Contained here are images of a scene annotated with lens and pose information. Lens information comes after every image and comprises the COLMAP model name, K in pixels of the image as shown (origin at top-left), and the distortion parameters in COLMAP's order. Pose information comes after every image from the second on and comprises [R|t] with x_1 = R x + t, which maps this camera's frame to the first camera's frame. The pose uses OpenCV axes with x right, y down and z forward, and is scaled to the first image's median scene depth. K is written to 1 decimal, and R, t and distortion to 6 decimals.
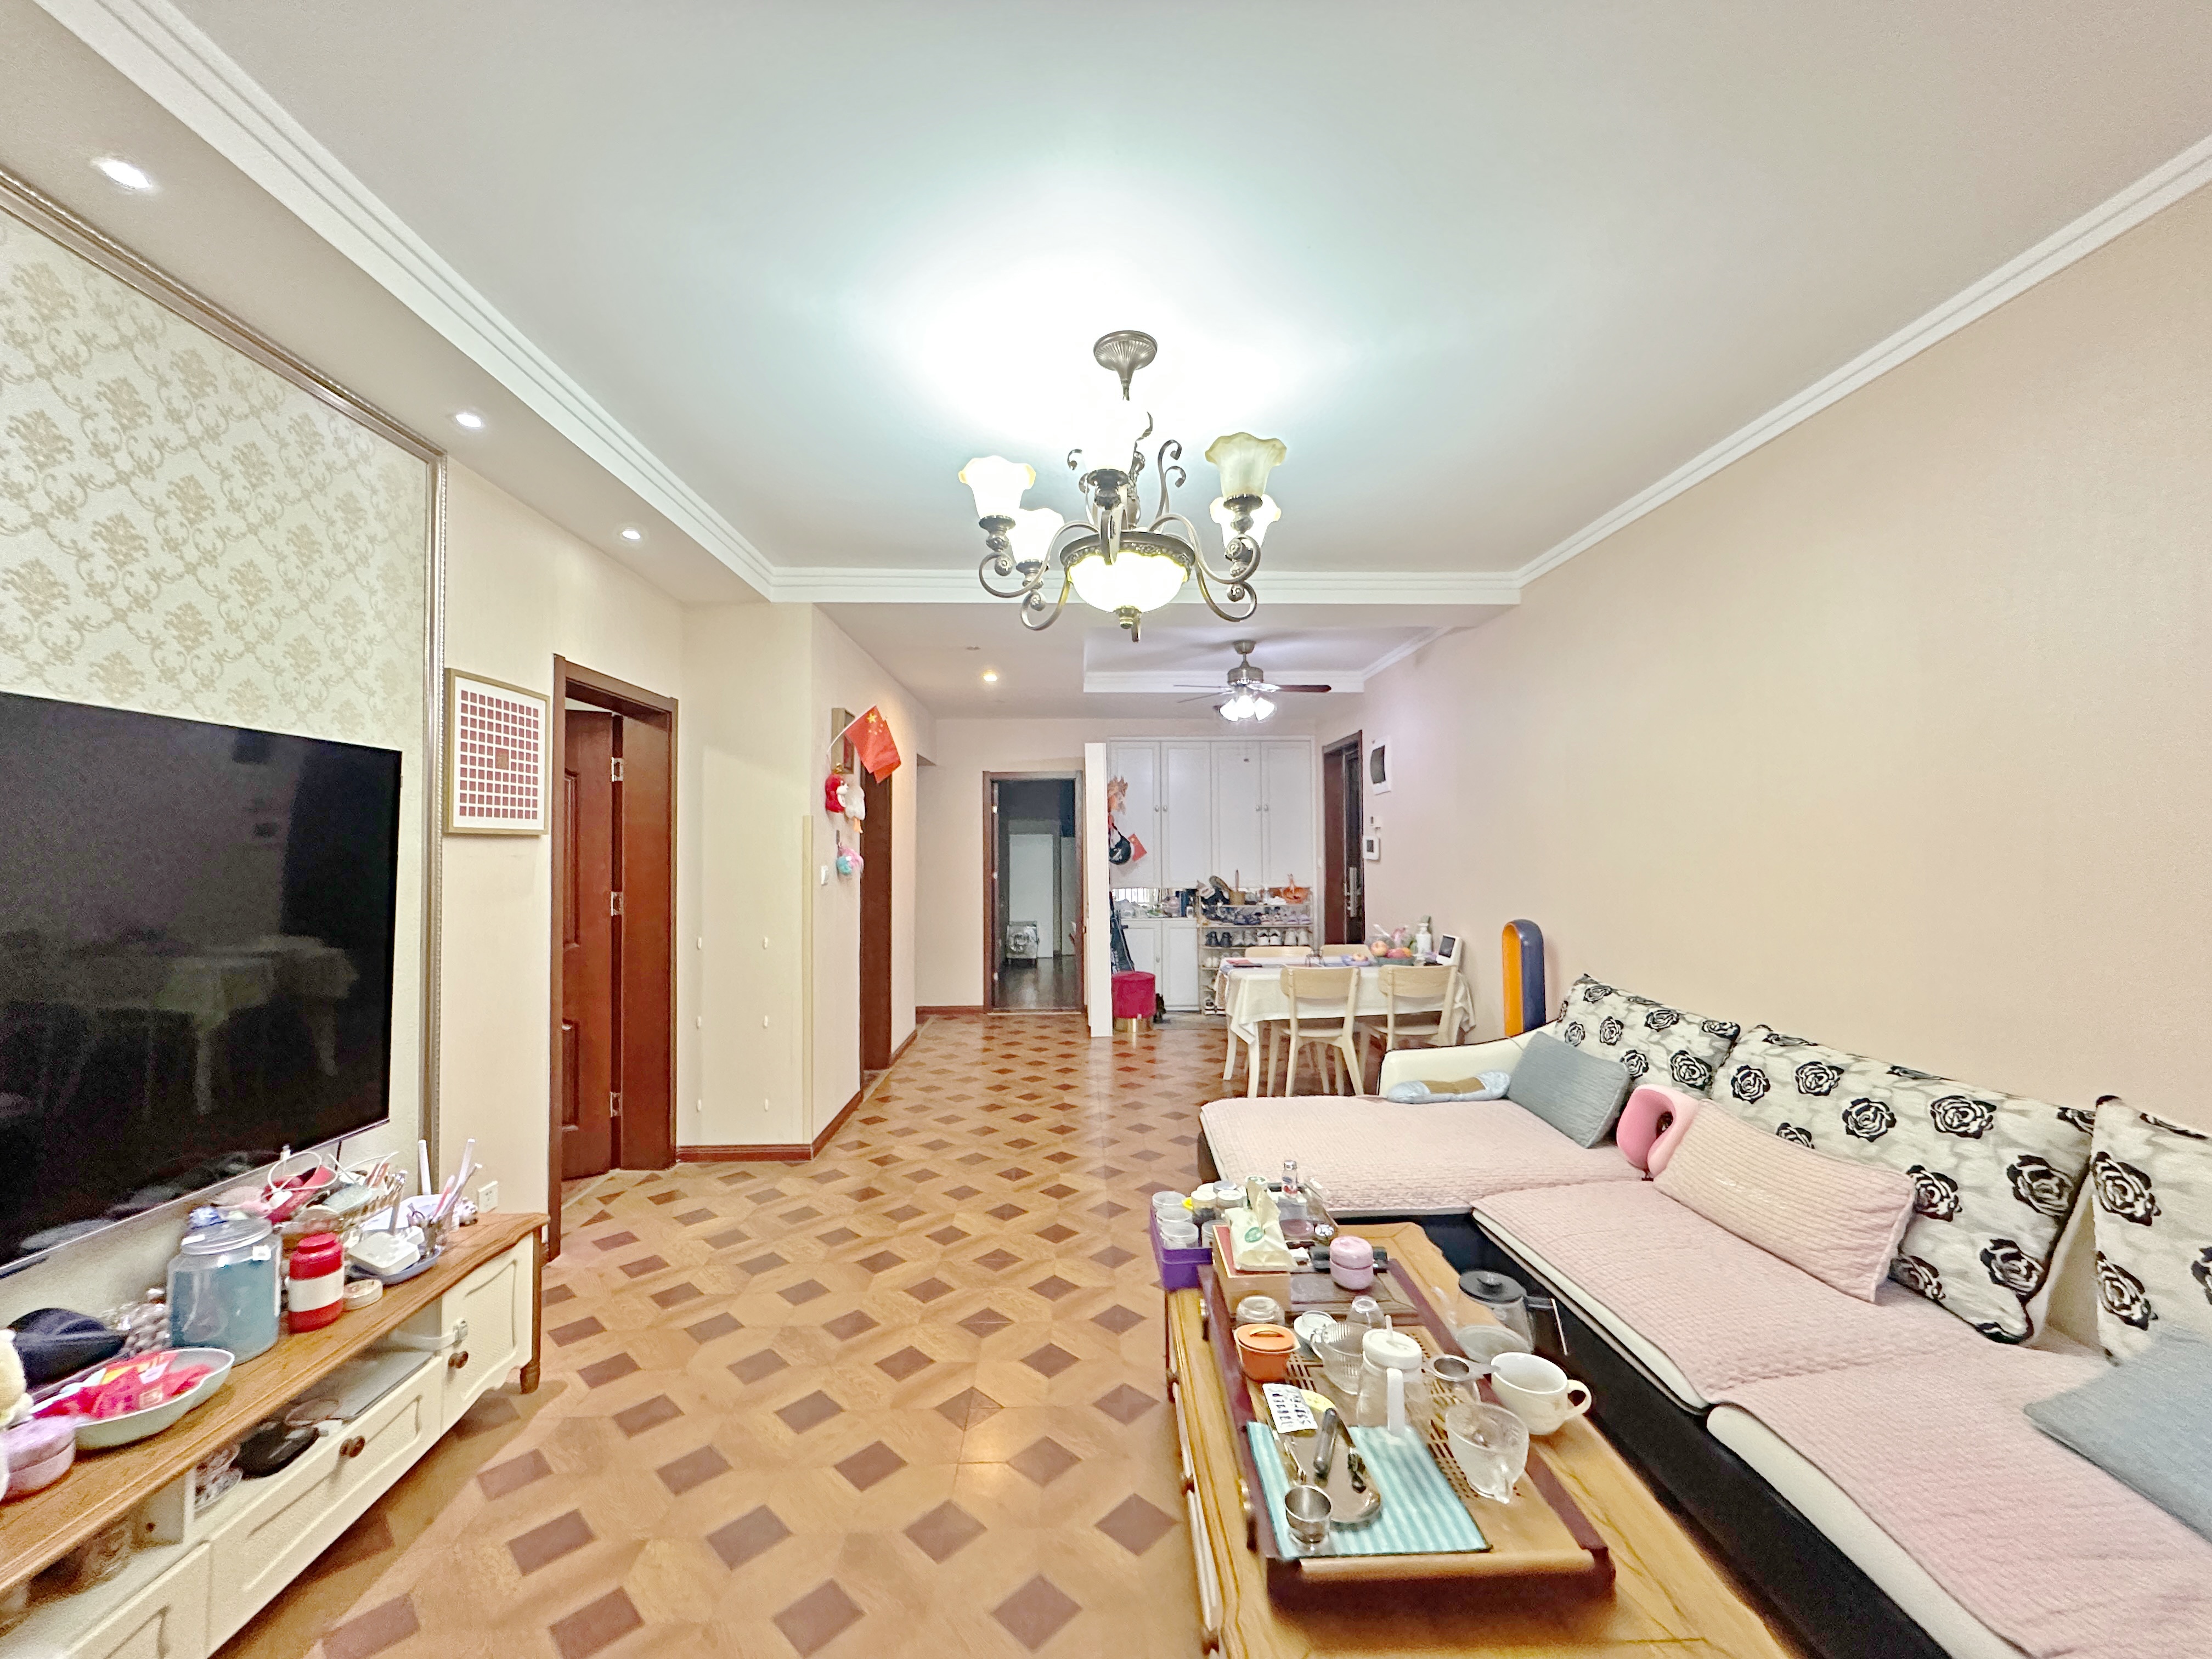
lens RADIAL K [[883.9, 0, 1107.6], [0, 883.9, 831.3], [0, 0, 1]] dist [0.000833, 0.000055]
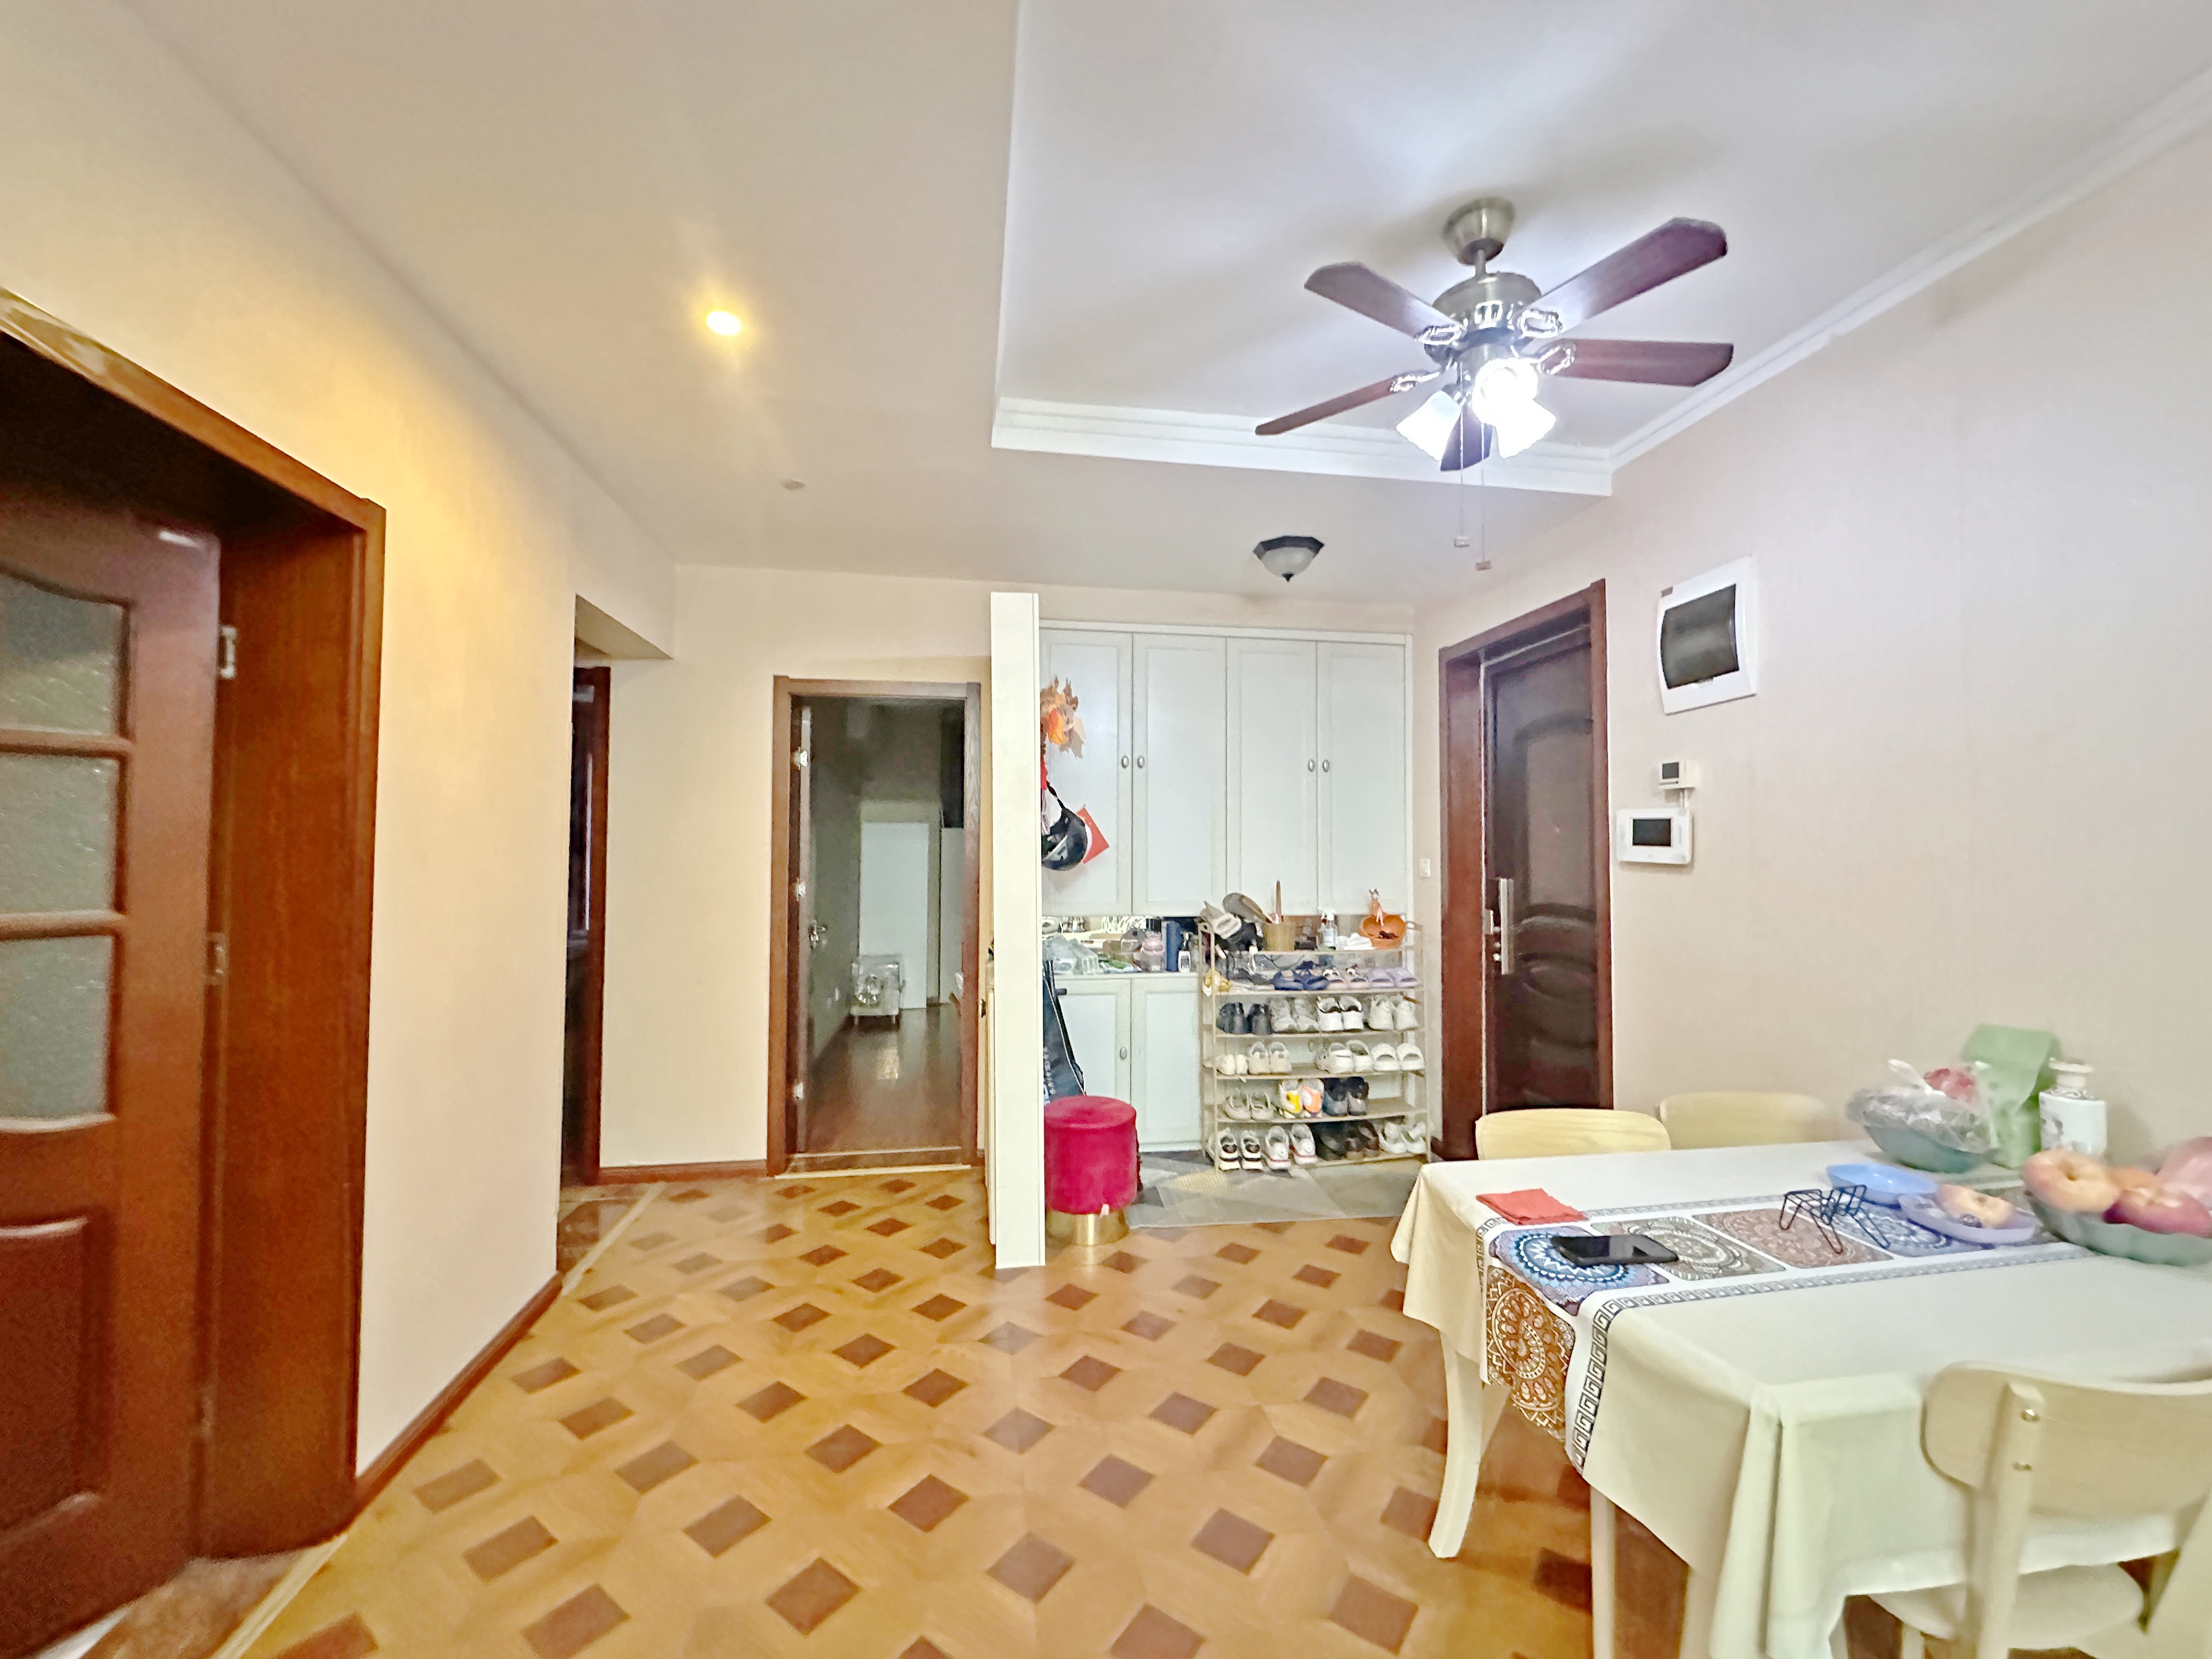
lens RADIAL K [[883.9, 0, 1113.4], [0, 883.9, 840.2], [0, 0, 1]] dist [0.000833, 0.000055]
pose [[0.991870, 0.011700, 0.126718, -0.015500], [-0.014038, 0.999747, 0.017573, 0.011495], [-0.126480, -0.019209, 0.991783, 0.486703]]
